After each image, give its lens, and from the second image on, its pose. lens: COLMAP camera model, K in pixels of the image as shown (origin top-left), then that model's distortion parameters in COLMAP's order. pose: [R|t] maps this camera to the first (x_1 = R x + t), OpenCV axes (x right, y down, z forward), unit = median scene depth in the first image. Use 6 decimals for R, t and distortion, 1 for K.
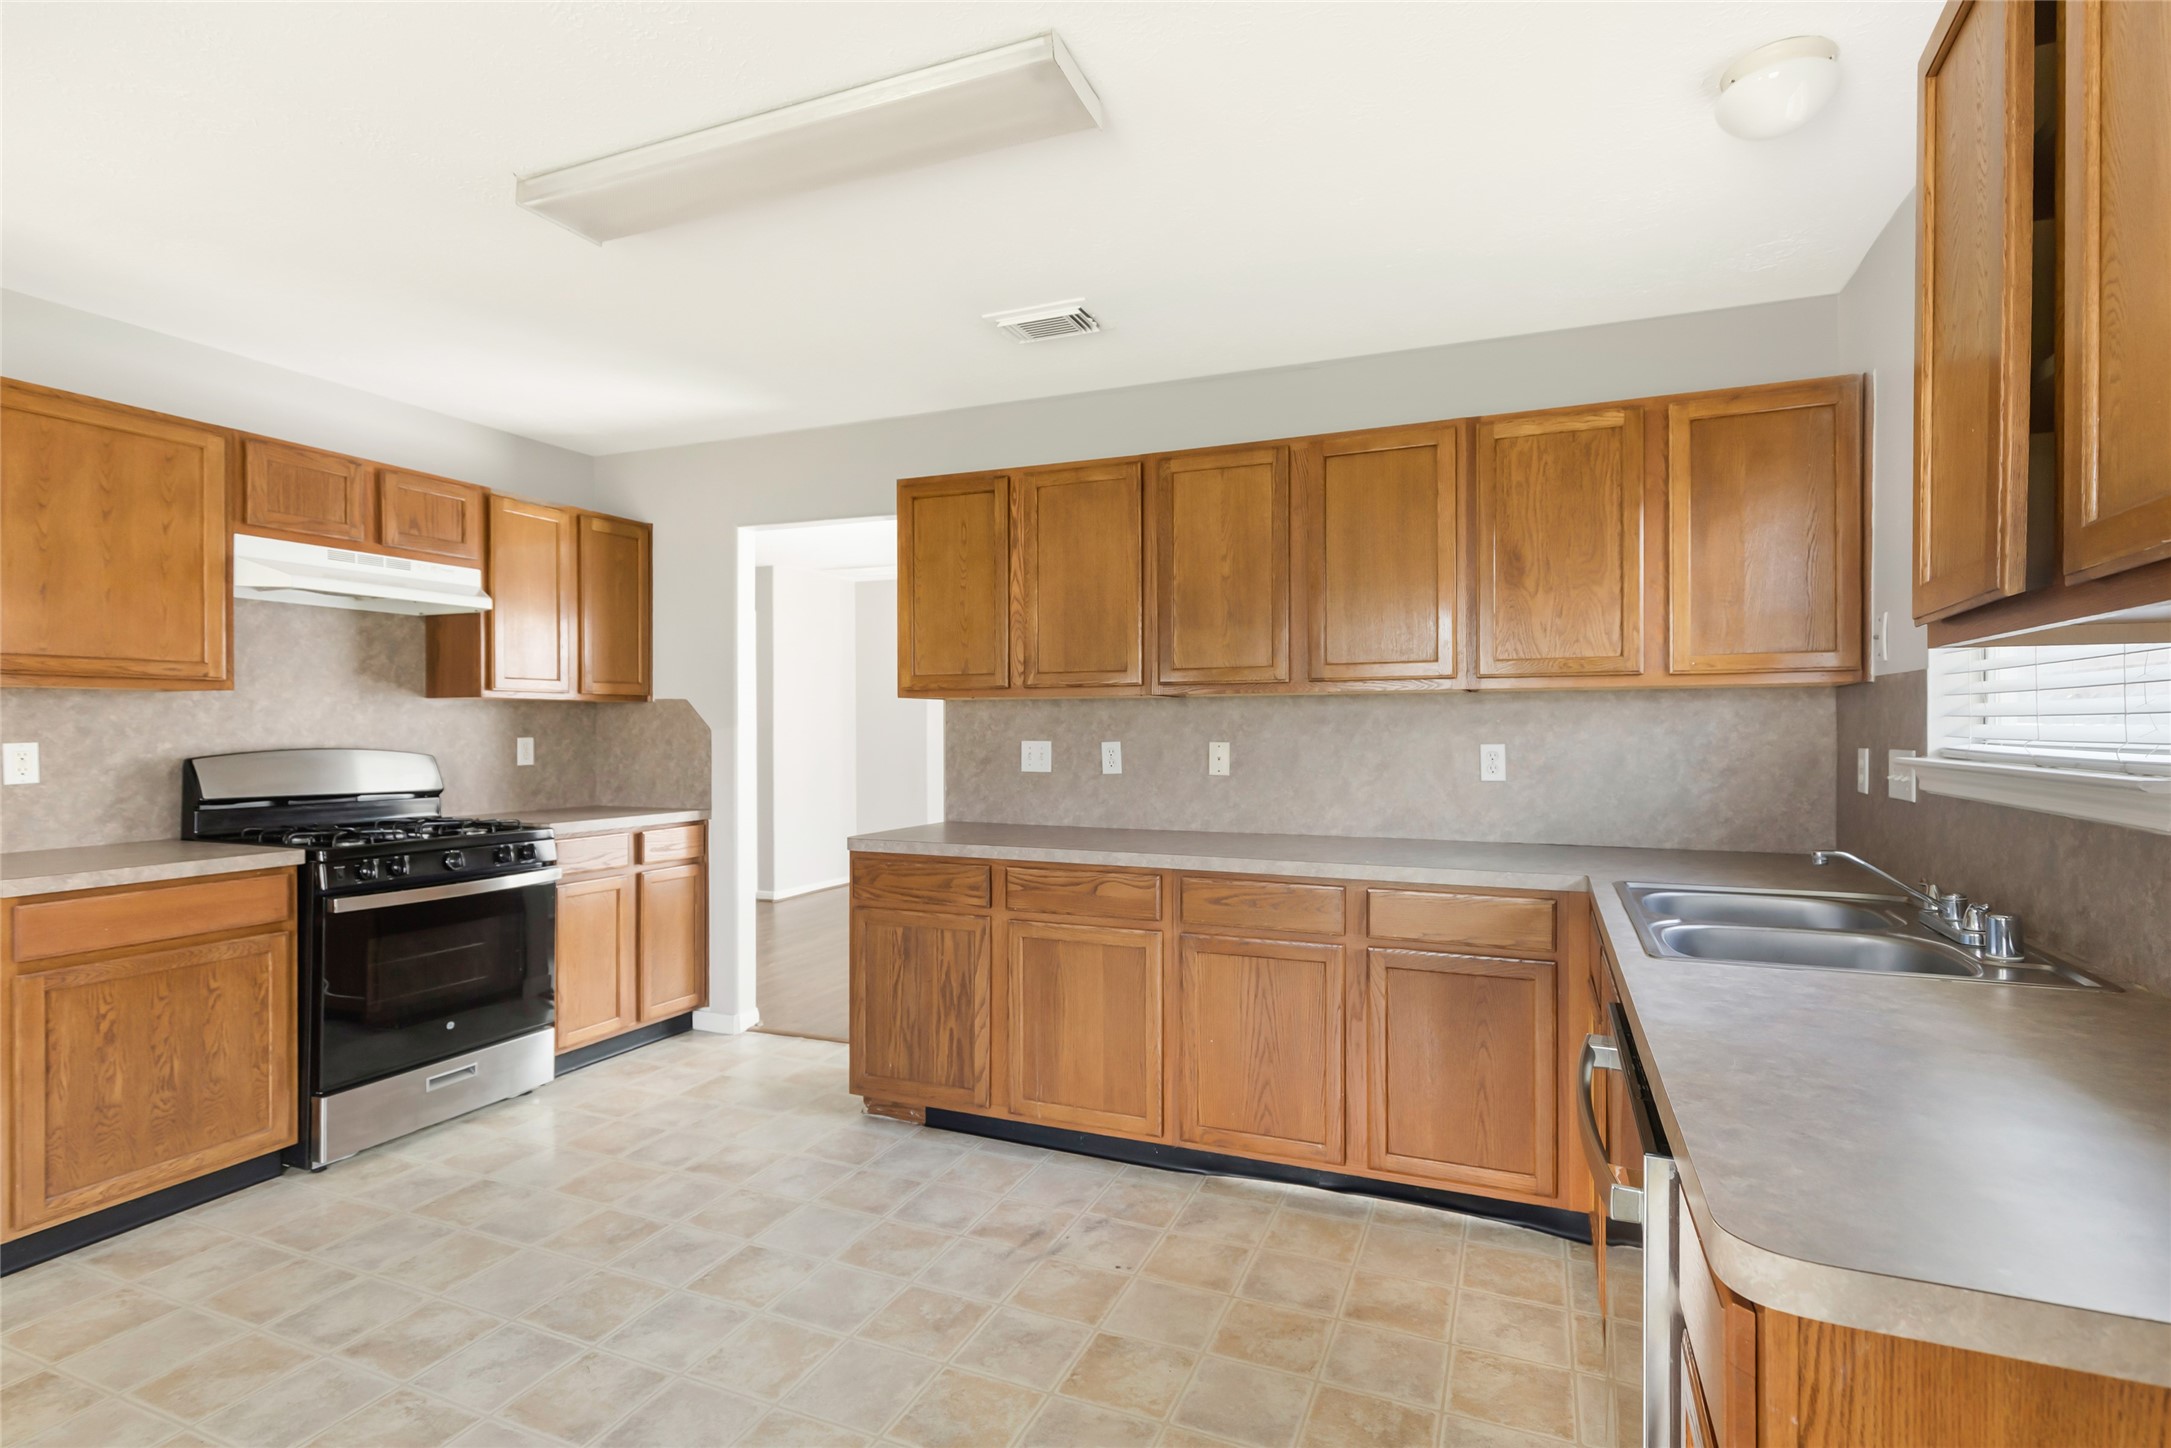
lens RADIAL K [[1010.0, 0, 1142.2], [0, 1010.0, 732.5], [0, 0, 1]] dist [0.002969, 0.000200]
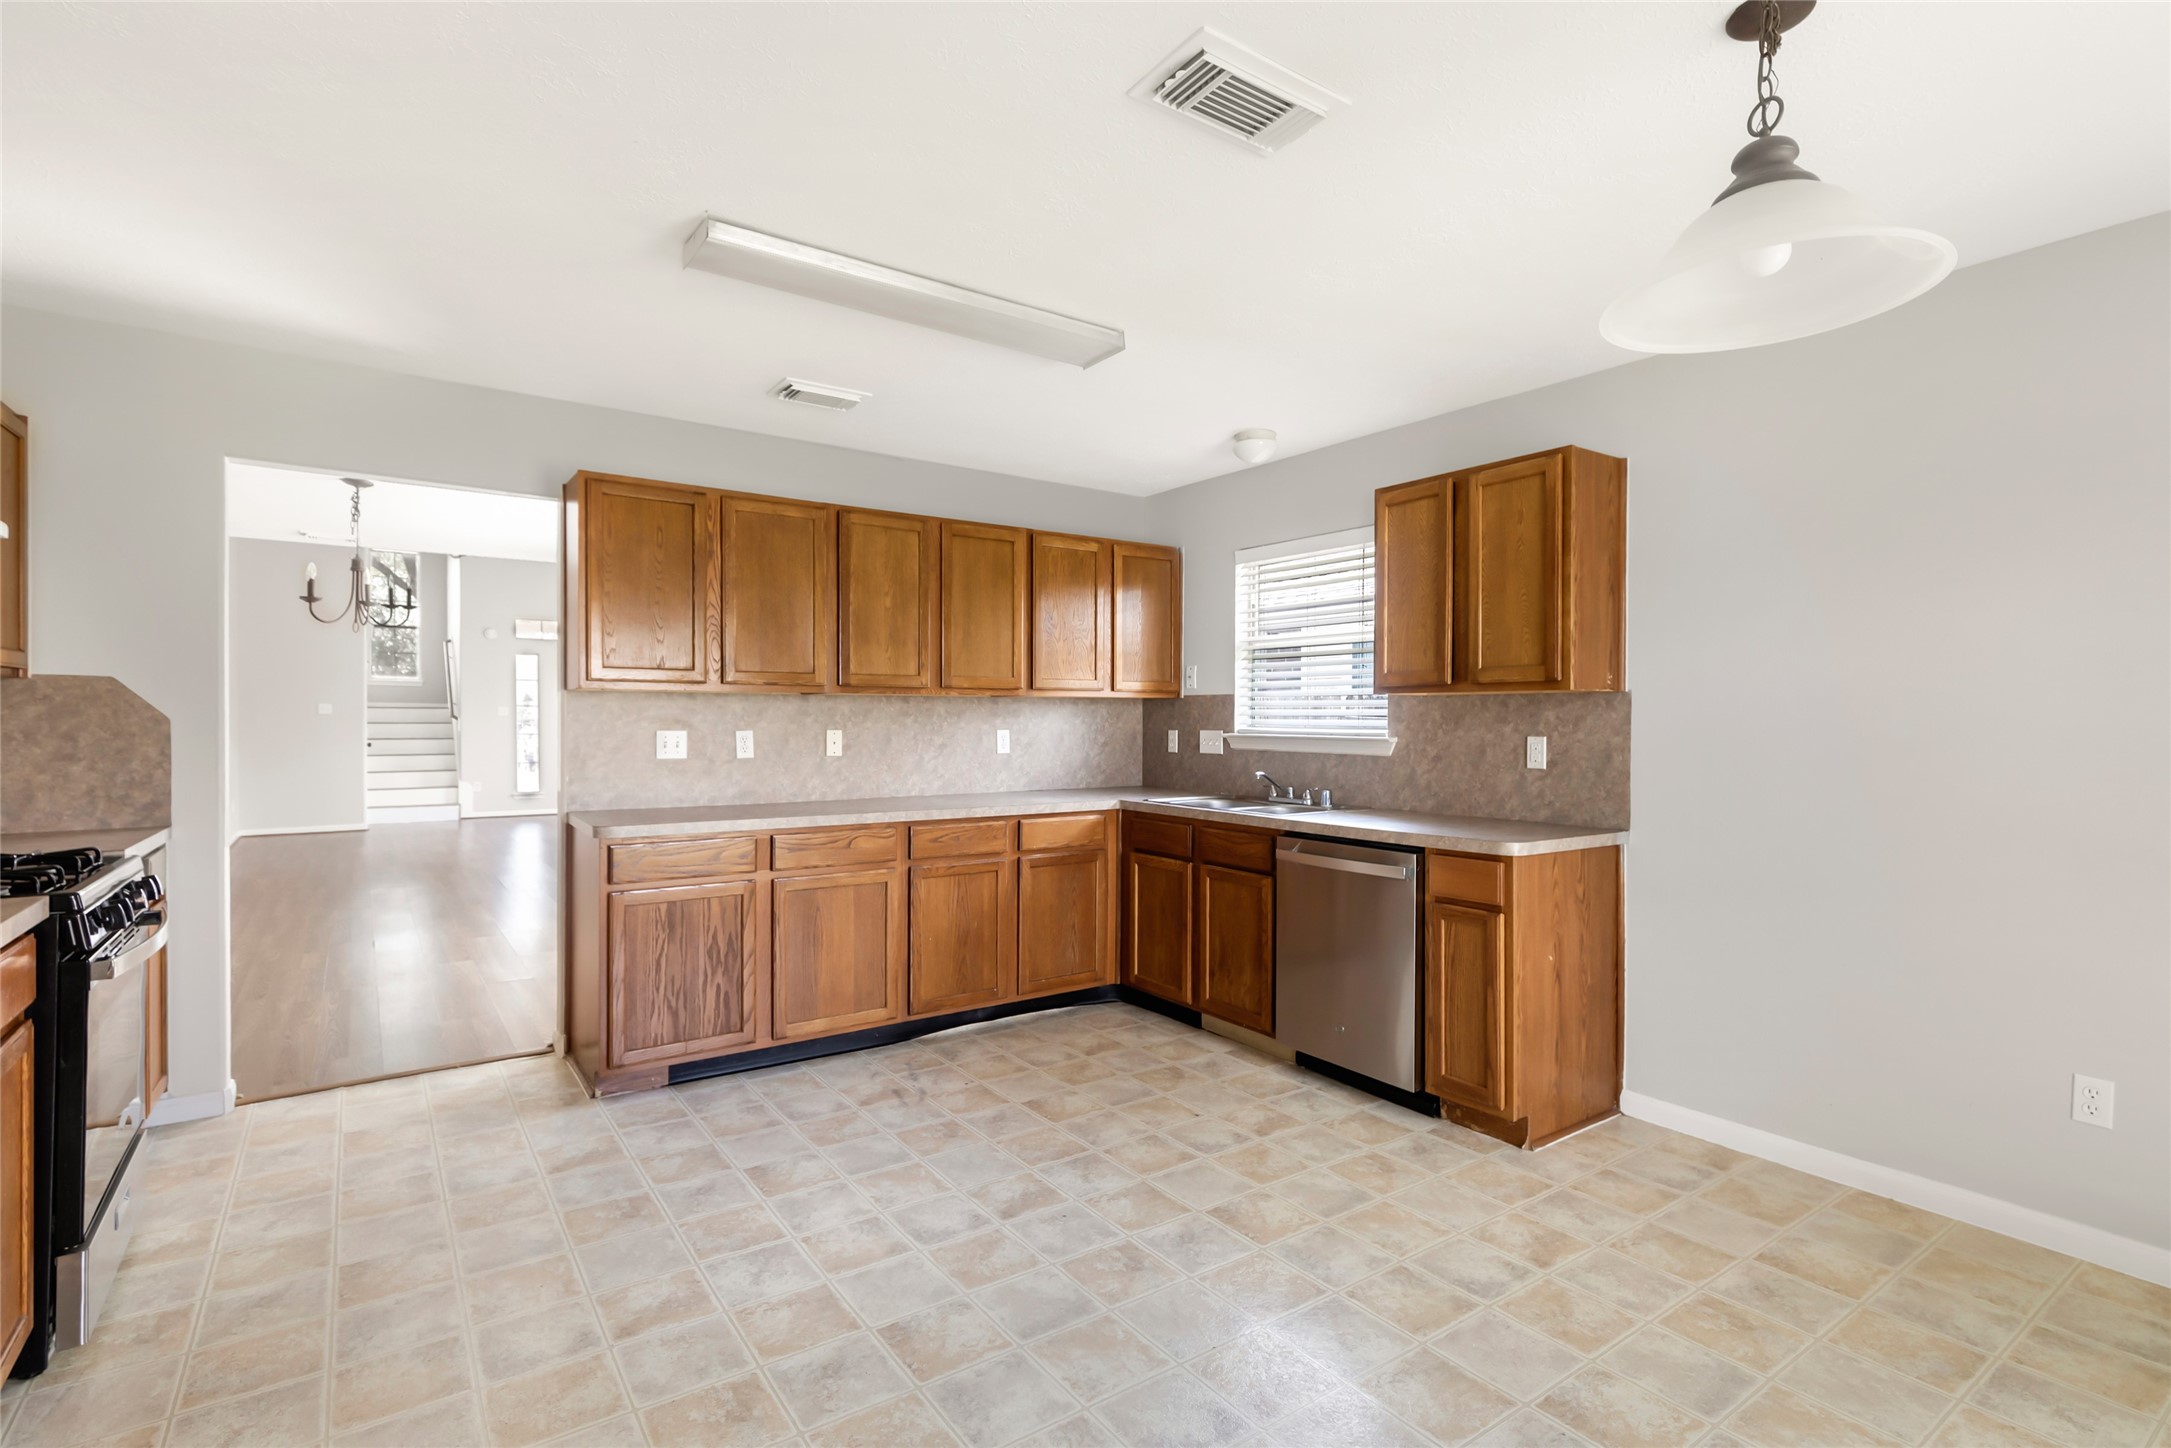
lens RADIAL K [[994.6, 0, 1073.2], [0, 994.6, 729.6], [0, 0, 1]] dist [0.004616, 0.000139]
pose [[0.551745, -0.006093, 0.833990, -0.919573], [0.000410, 0.999975, 0.007034, -0.000045], [-0.834012, -0.003539, 0.551734, 0.054011]]
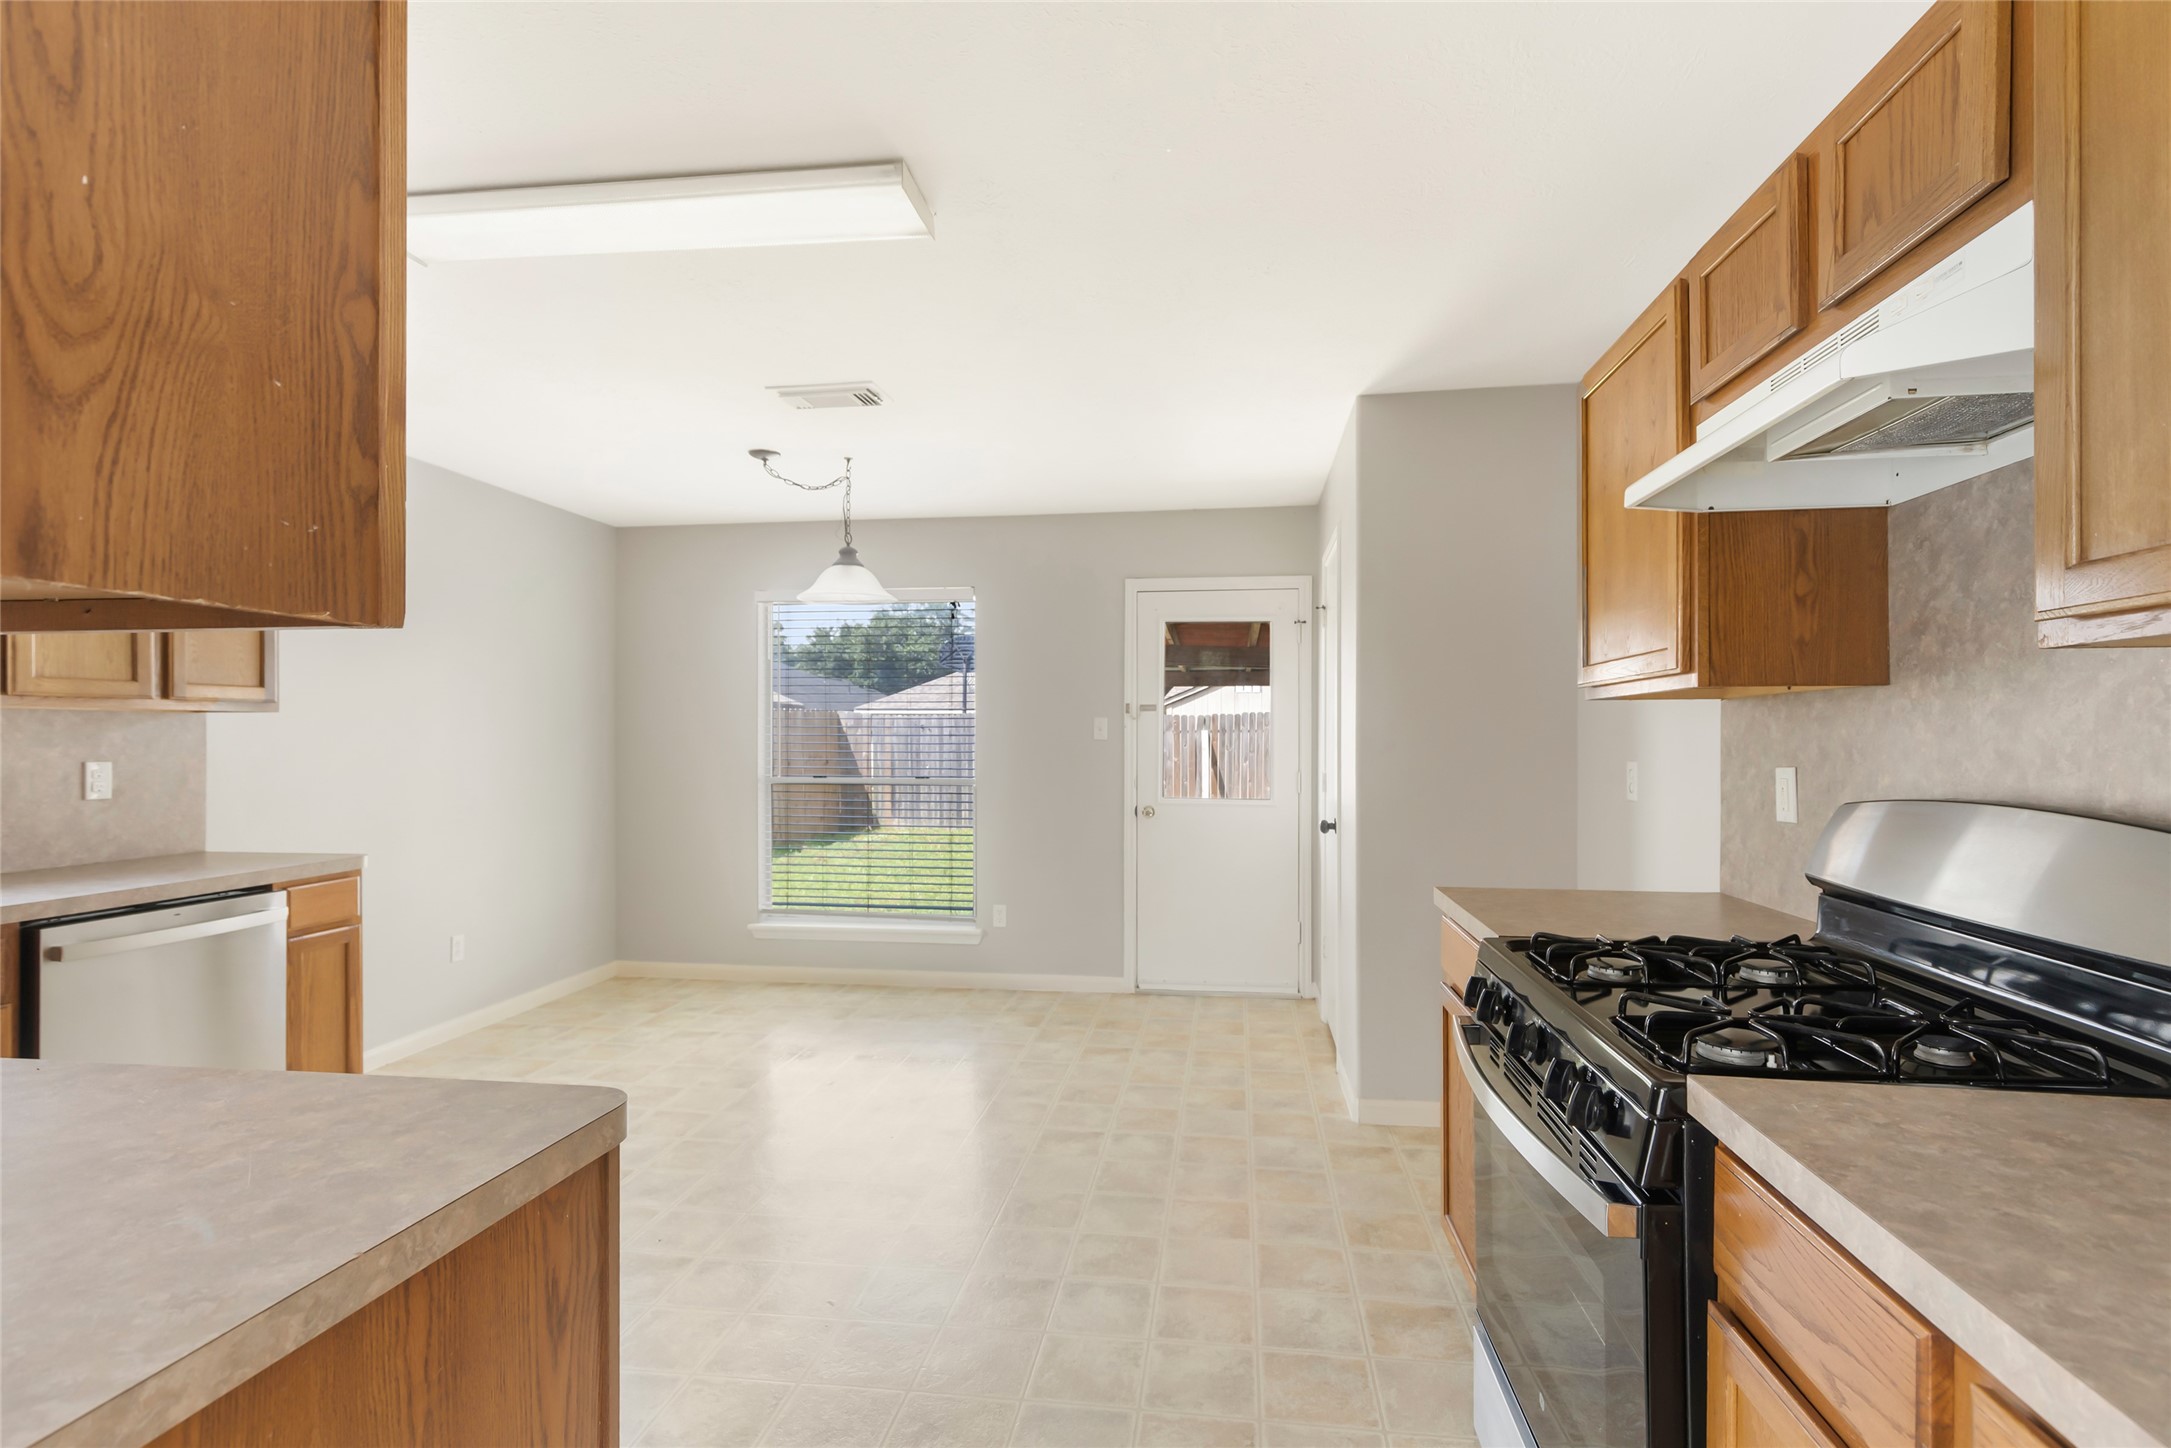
lens RADIAL K [[994.6, 0, 1073.2], [0, 994.6, 729.6], [0, 0, 1]] dist [0.004616, 0.000139]
pose [[-0.980241, -0.001628, -0.197802, -0.394655], [-0.001017, 0.999994, -0.003193, -0.013260], [0.197806, -0.002929, -0.980237, 1.439225]]
